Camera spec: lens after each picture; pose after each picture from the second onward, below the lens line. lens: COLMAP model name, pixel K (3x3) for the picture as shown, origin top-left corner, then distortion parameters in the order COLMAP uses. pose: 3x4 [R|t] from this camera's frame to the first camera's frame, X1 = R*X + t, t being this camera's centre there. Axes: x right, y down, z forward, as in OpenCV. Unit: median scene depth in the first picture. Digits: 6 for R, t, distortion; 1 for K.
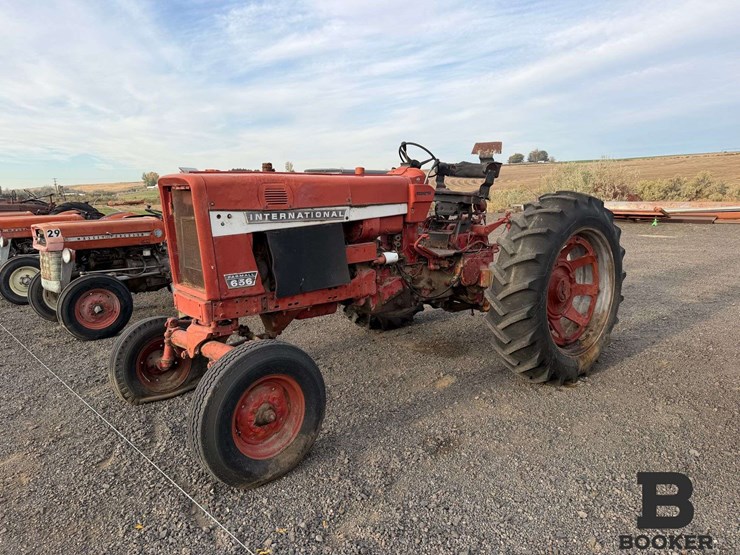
lens RADIAL K [[519.4, 0, 367.1], [0, 519.4, 277.0], [0, 0, 1]] dist [0.044805, -0.060922]
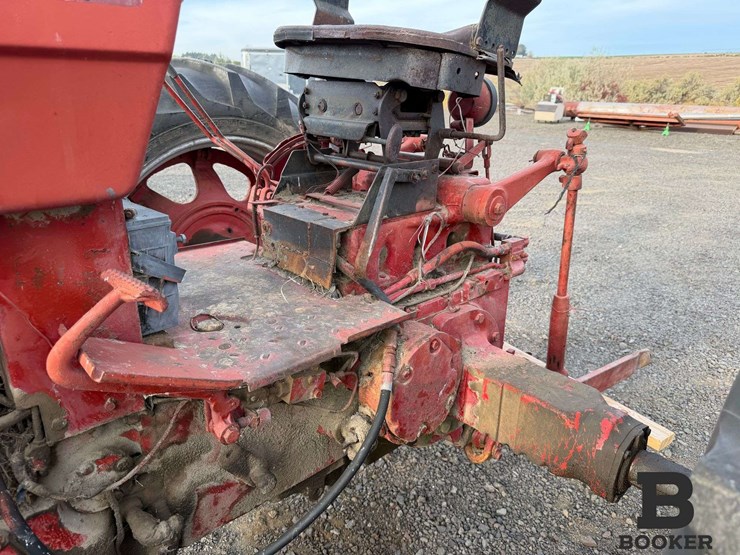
lens RADIAL K [[519.4, 0, 369.2], [0, 519.4, 278.5], [0, 0, 1]] dist [0.044805, -0.060922]
pose [[0.997740, 0.005260, 0.066989, 0.146669], [-0.017929, 0.981628, 0.189963, -0.098417], [-0.064759, -0.190735, 0.979503, 0.727551]]
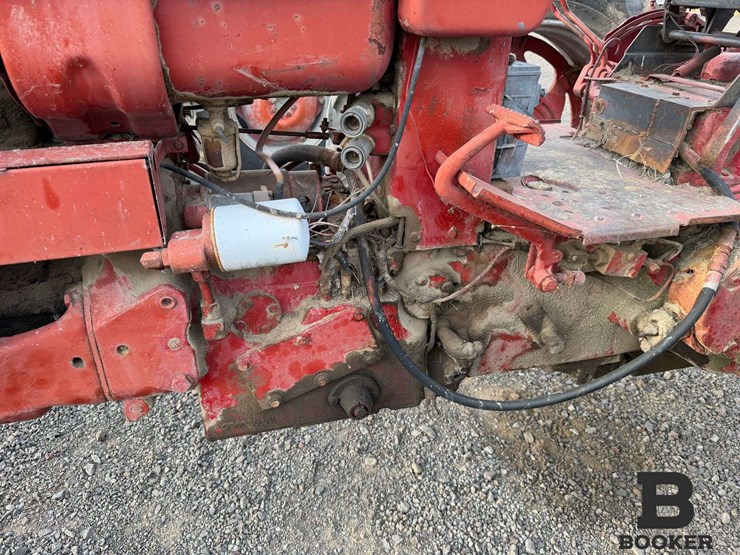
lens RADIAL K [[519.4, 0, 368.9], [0, 519.4, 273.4], [0, 0, 1]] dist [0.044805, -0.060922]
pose [[0.910758, 0.228202, -0.344157, 0.118397], [-0.098014, 0.929075, 0.356668, -0.078144], [0.401140, -0.291106, 0.868530, 0.704209]]
